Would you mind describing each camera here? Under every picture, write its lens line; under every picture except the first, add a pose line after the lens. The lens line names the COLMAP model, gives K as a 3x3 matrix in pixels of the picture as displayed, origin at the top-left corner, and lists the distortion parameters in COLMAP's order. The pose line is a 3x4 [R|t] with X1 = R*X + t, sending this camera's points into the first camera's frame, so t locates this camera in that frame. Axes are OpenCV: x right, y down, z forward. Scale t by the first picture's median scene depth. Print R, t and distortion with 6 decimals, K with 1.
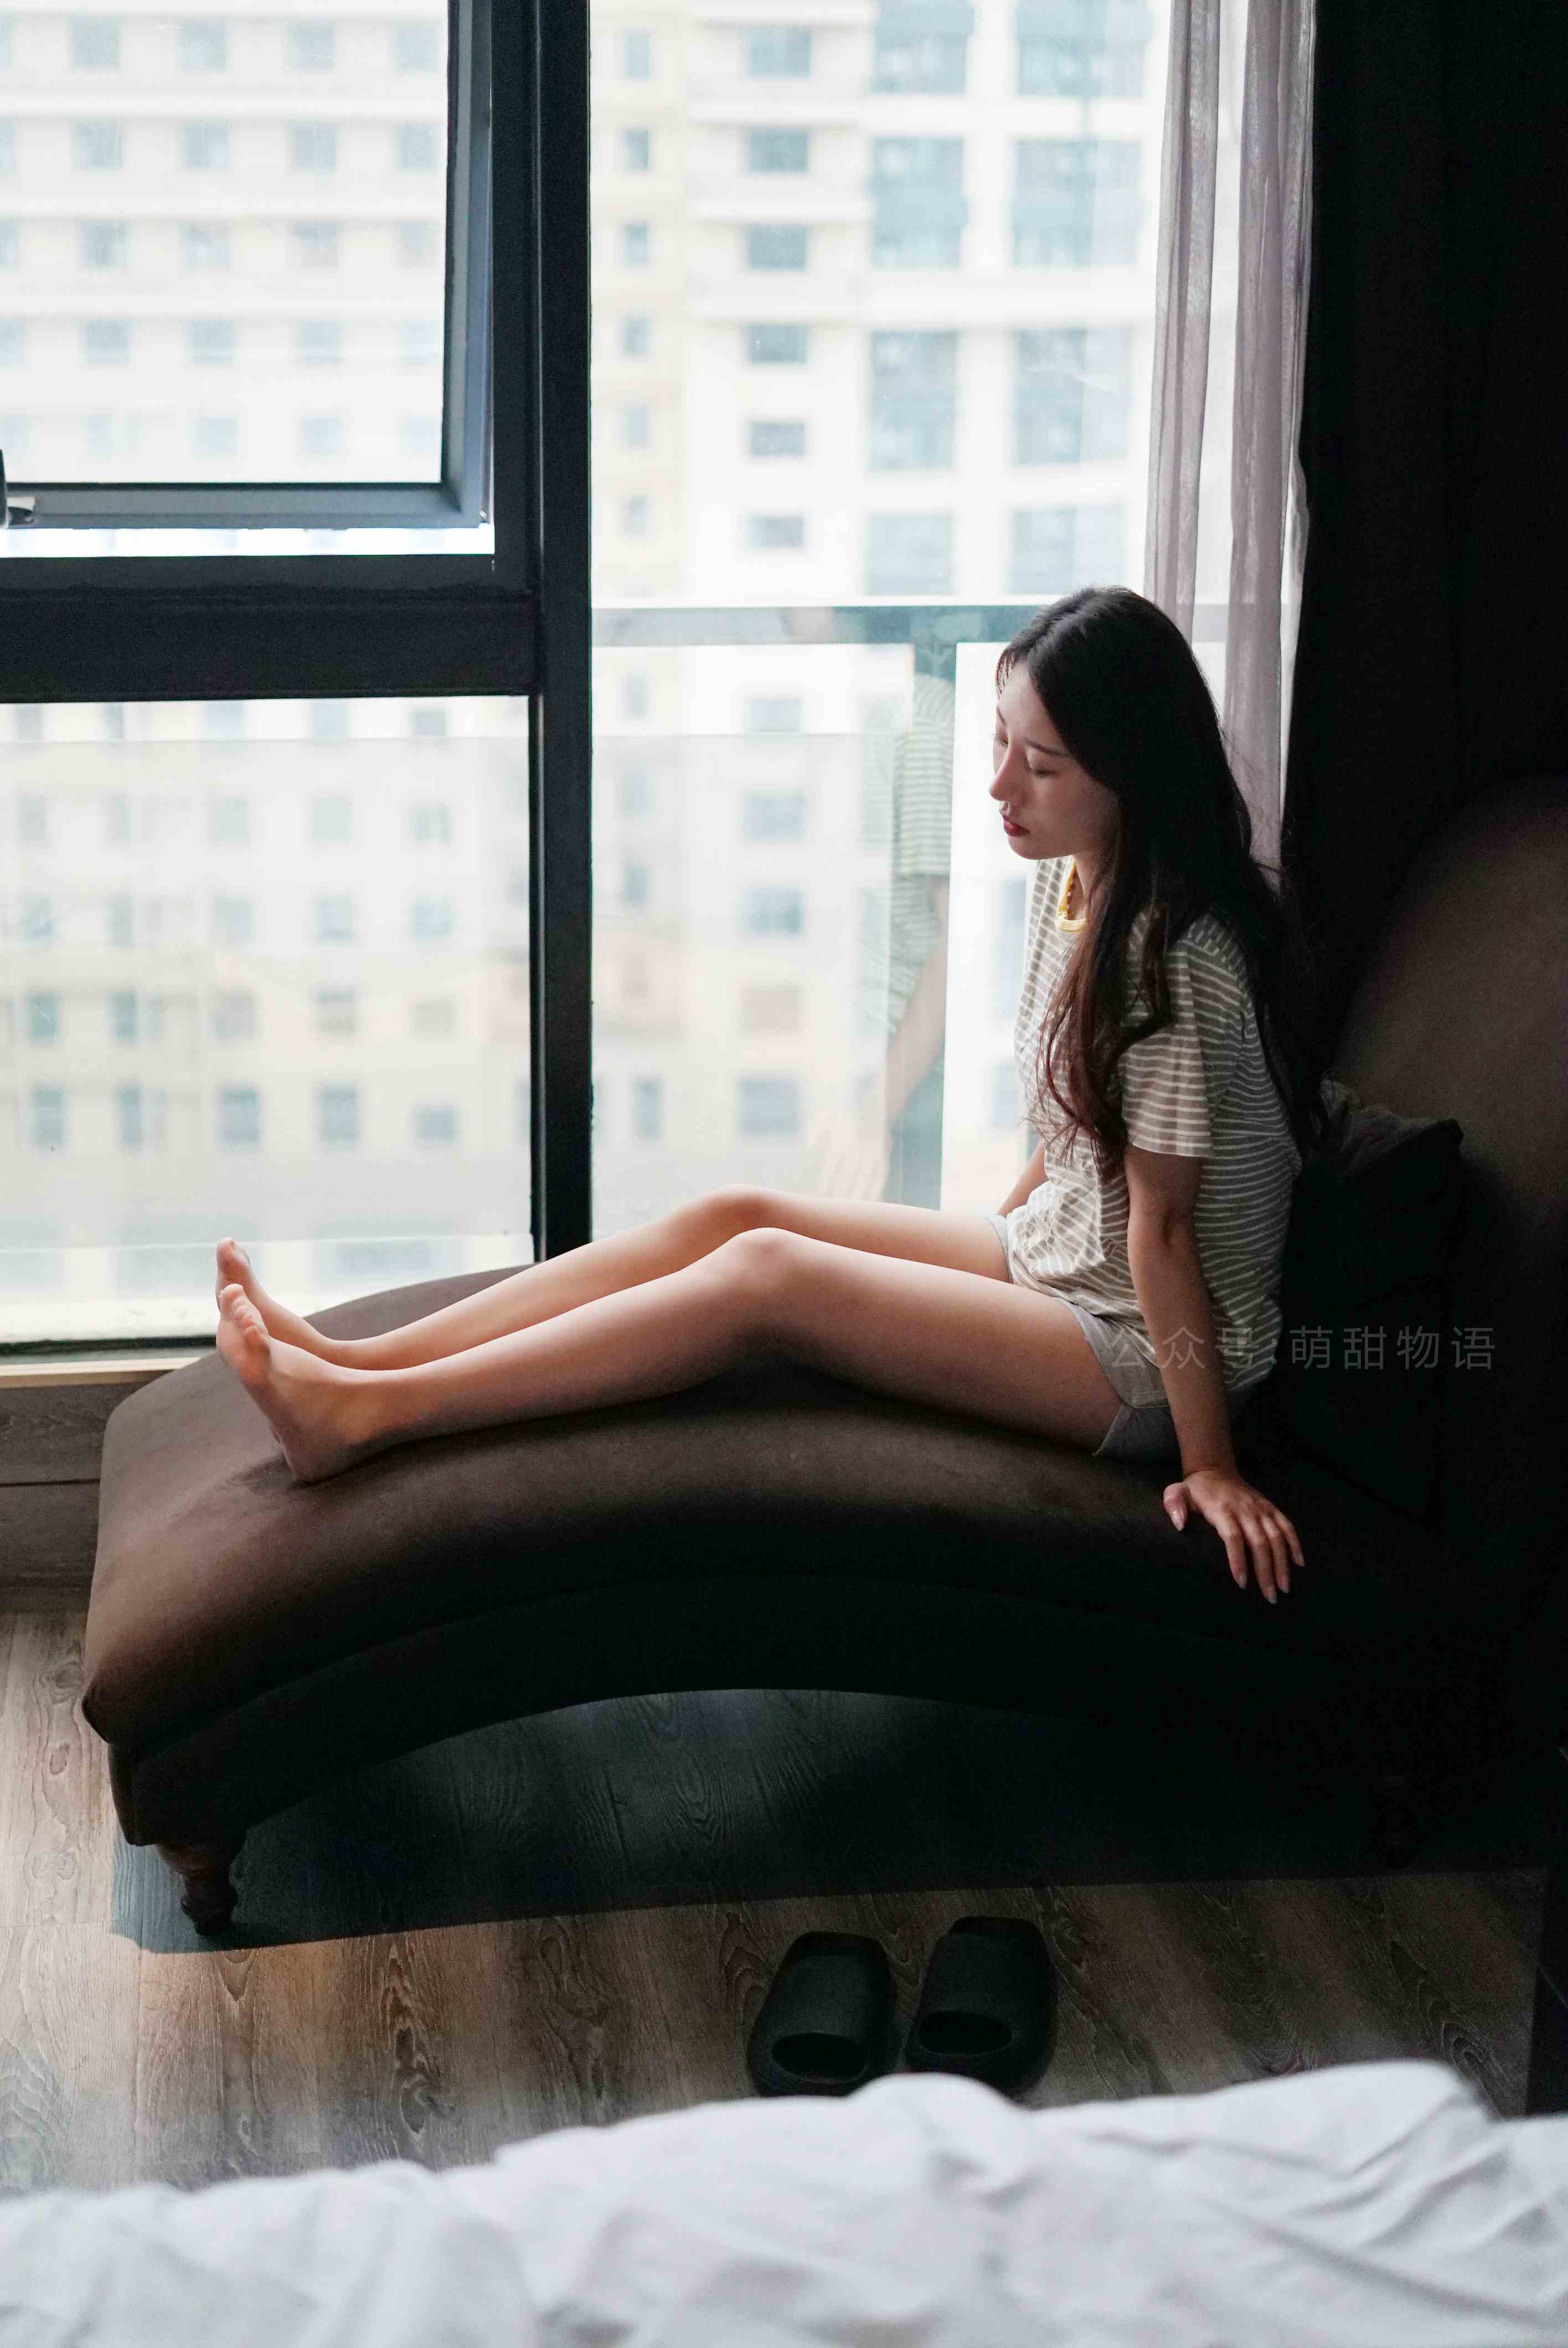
lens RADIAL K [[3252.3, 0, 745.1], [0, 3252.3, 1159.9], [0, 0, 1]] dist [-0.016451, 0.000000]
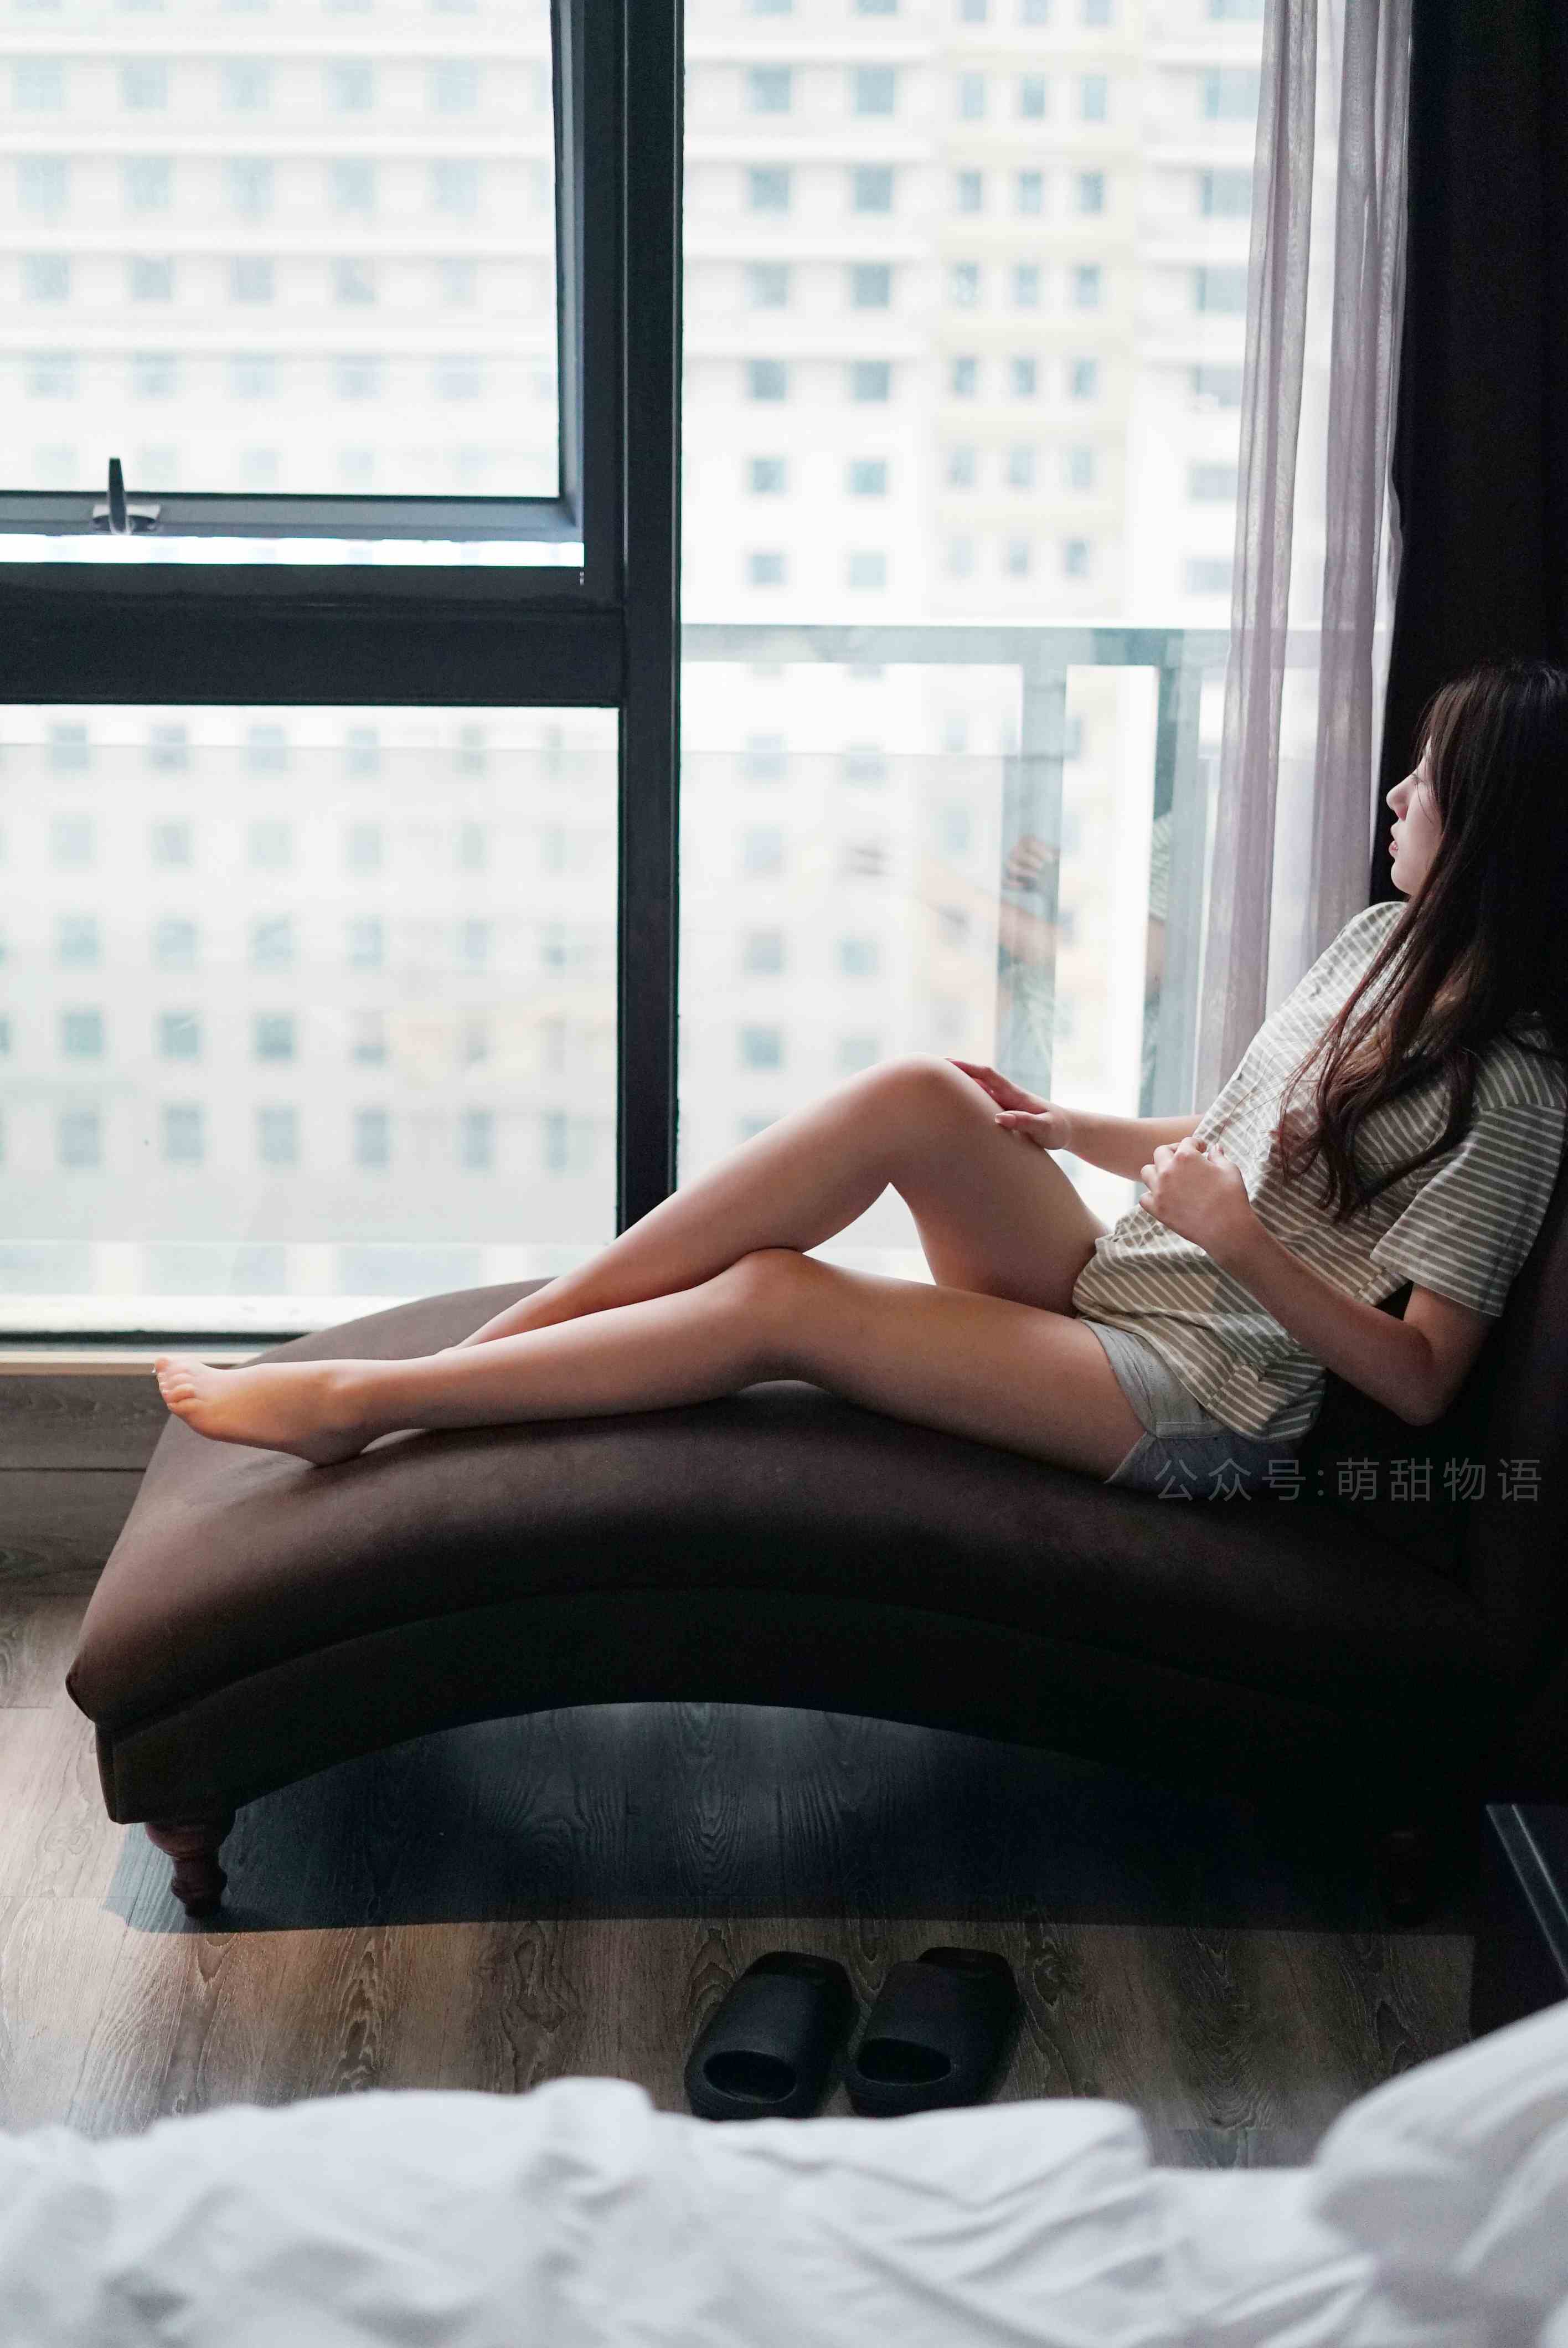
lens RADIAL K [[3252.3, 0, 784.3], [0, 3252.3, 1178.0], [0, 0, 1]] dist [-0.016451, 0.000000]
pose [[0.992563, 0.037175, -0.115914, 0.123256], [-0.037949, 0.999270, -0.004477, 0.005389], [0.115663, 0.008842, 0.993249, 0.011131]]
